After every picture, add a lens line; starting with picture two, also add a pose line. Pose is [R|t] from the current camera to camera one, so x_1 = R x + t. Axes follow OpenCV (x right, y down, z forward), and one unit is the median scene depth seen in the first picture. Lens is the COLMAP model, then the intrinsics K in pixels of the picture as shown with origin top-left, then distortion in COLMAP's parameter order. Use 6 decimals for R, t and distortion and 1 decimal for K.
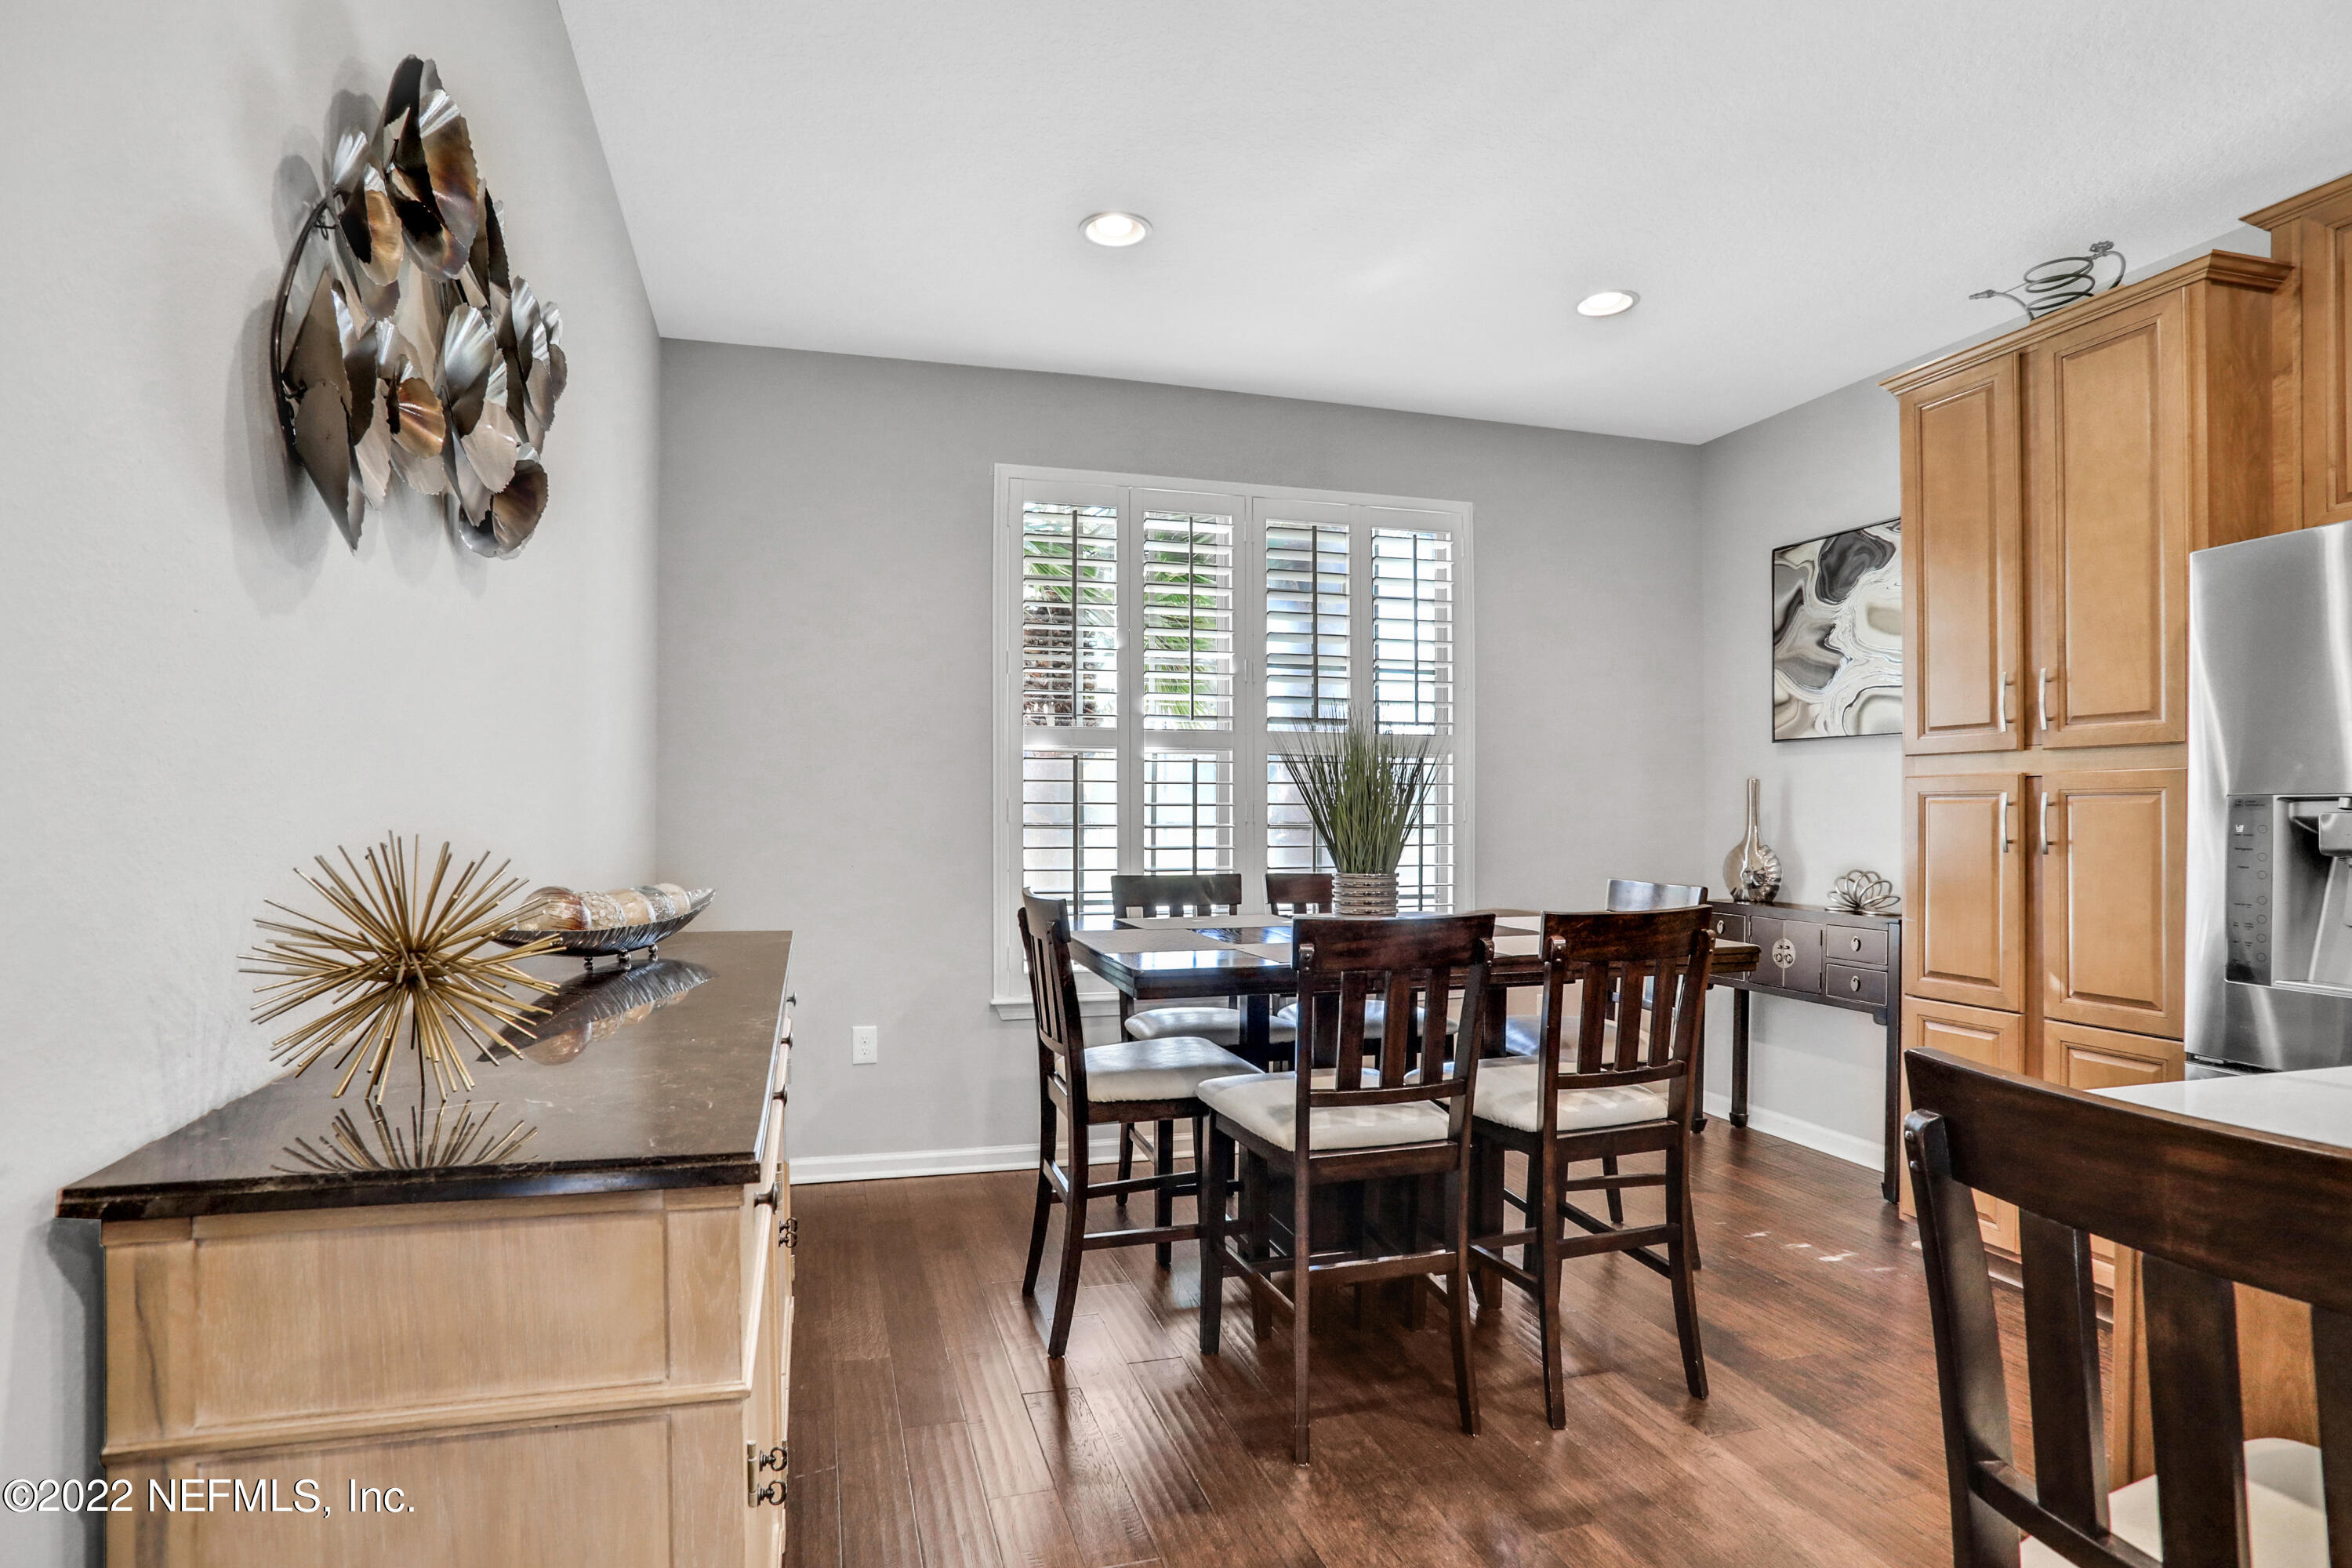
lens RADIAL K [[1164.8, 0, 1175.5], [0, 1164.8, 791.5], [0, 0, 1]] dist [-0.023832, 0.007630]
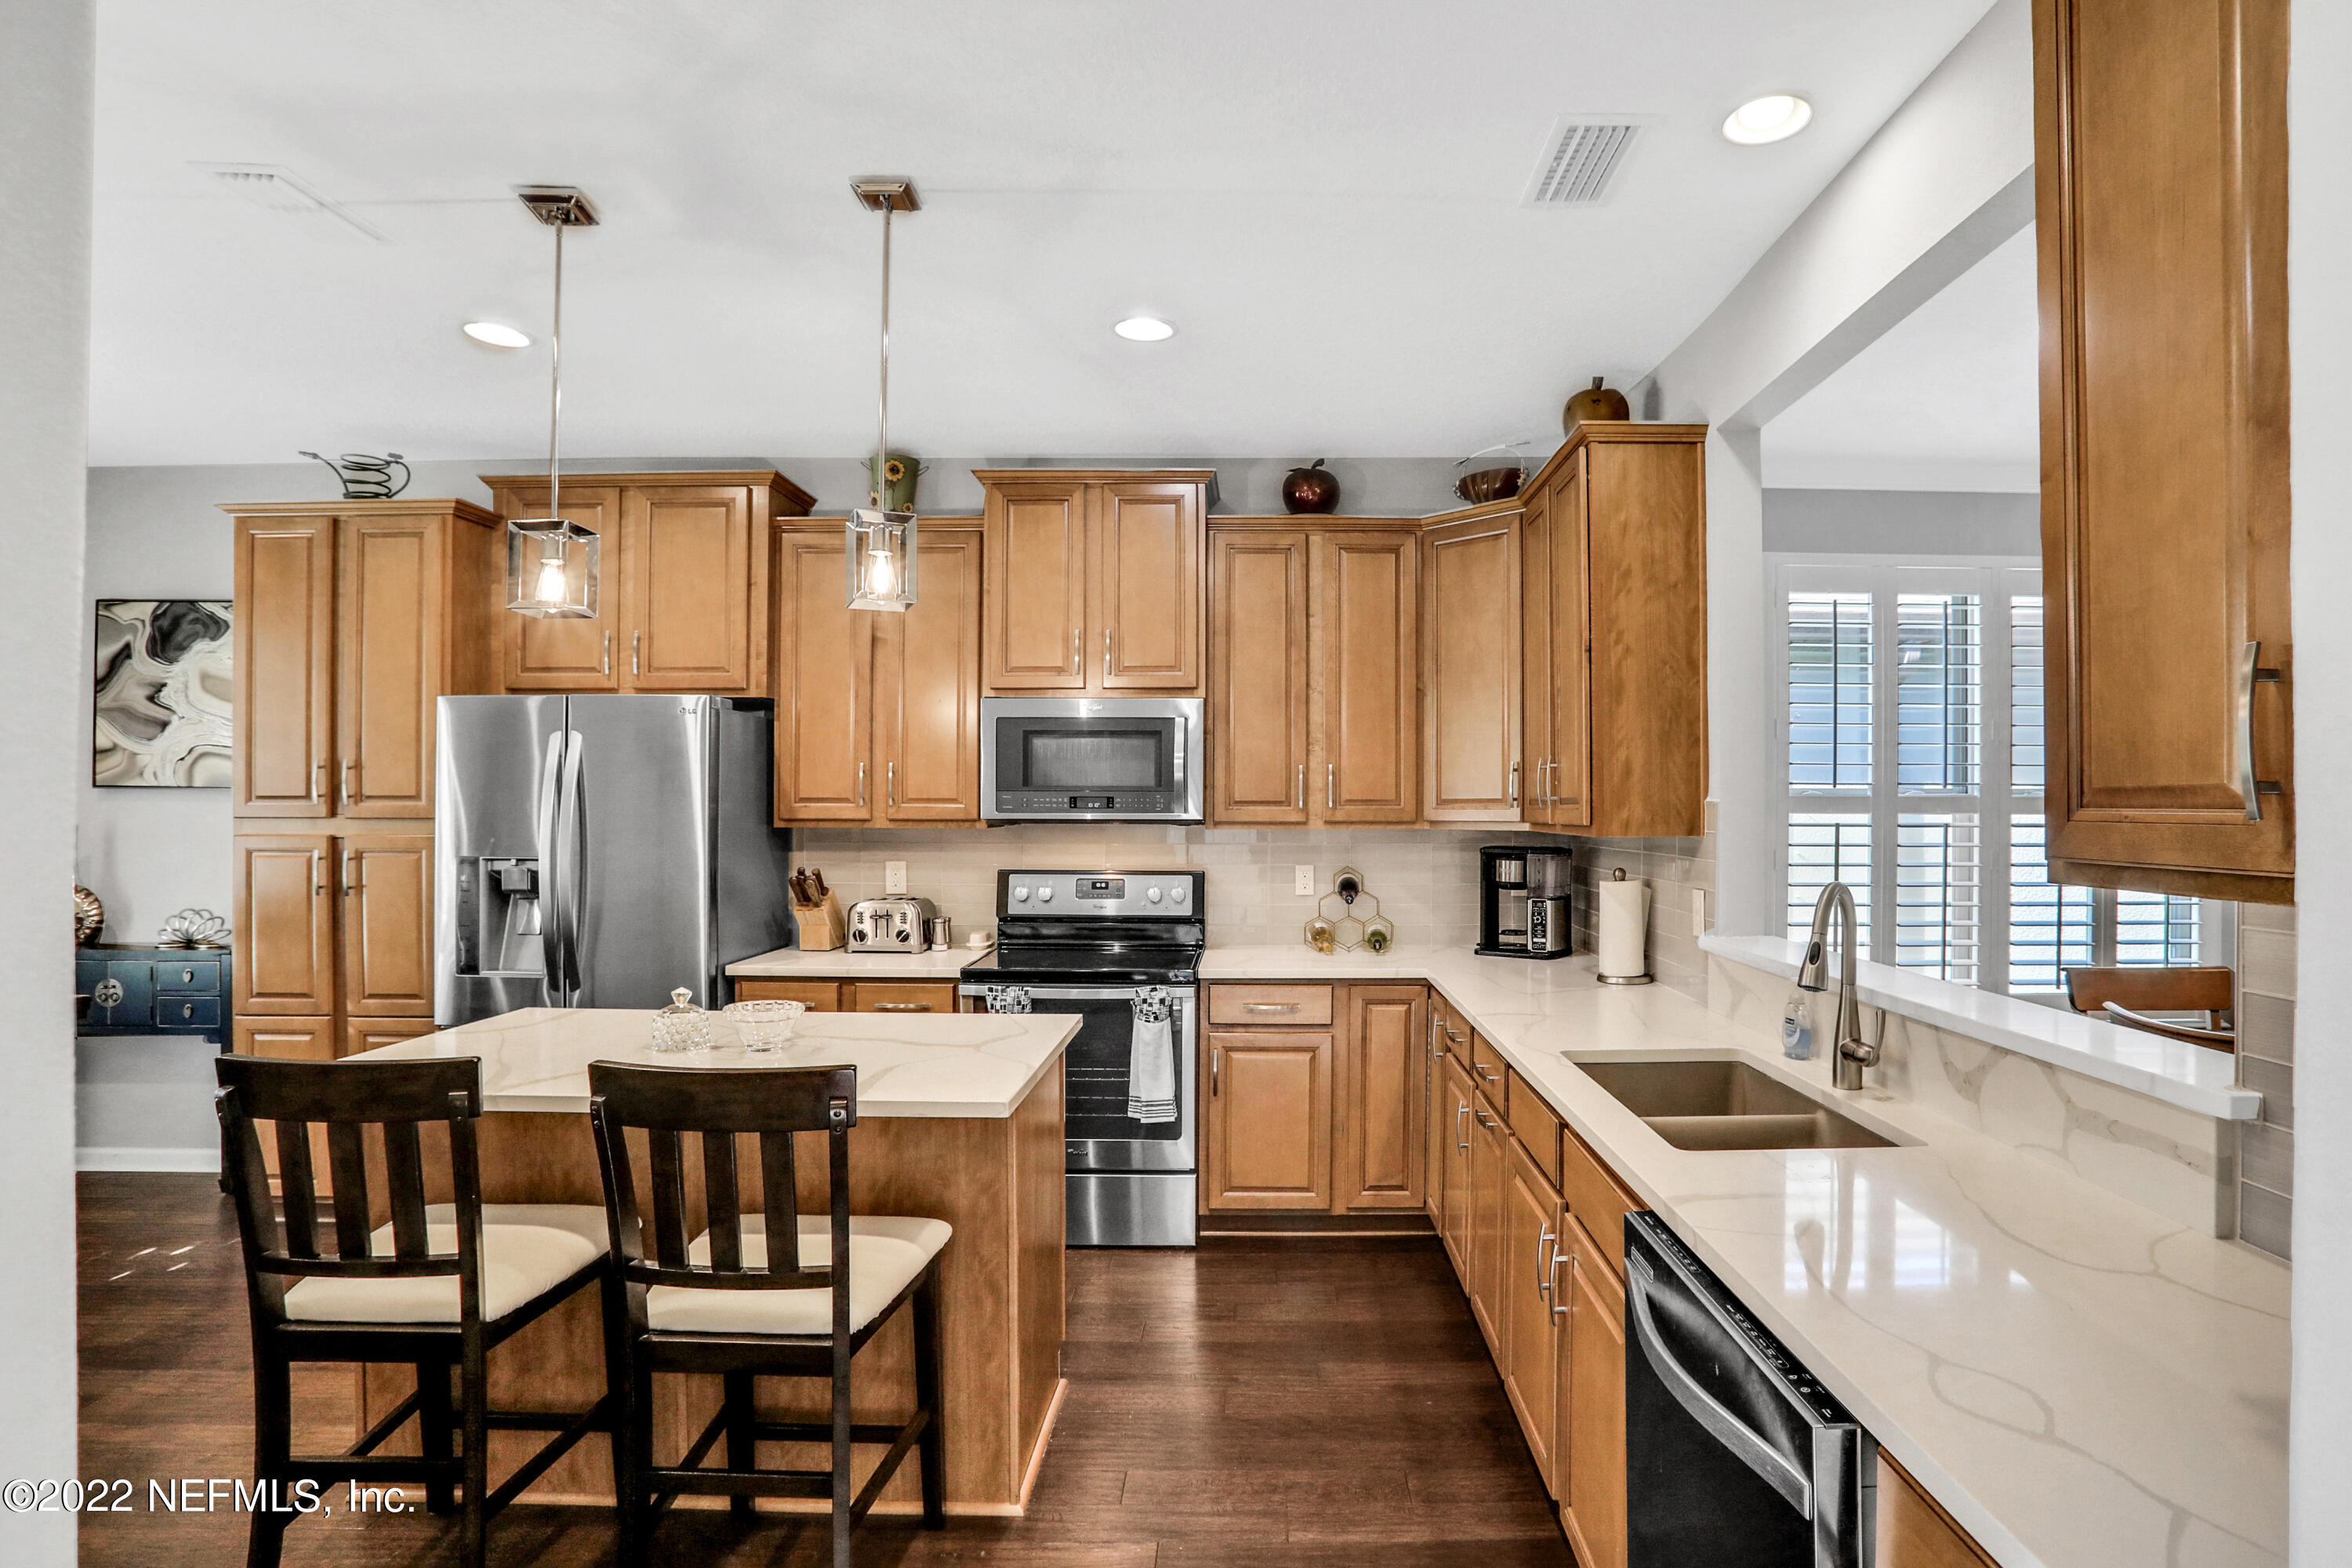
lens RADIAL K [[1164.8, 0, 1189.9], [0, 1164.8, 786.2], [0, 0, 1]] dist [-0.023832, 0.007630]
pose [[0.314346, 0.004639, 0.949297, -0.192228], [-0.007138, 0.999971, -0.002523, -0.067930], [-0.949282, -0.005983, 0.314370, -0.320725]]
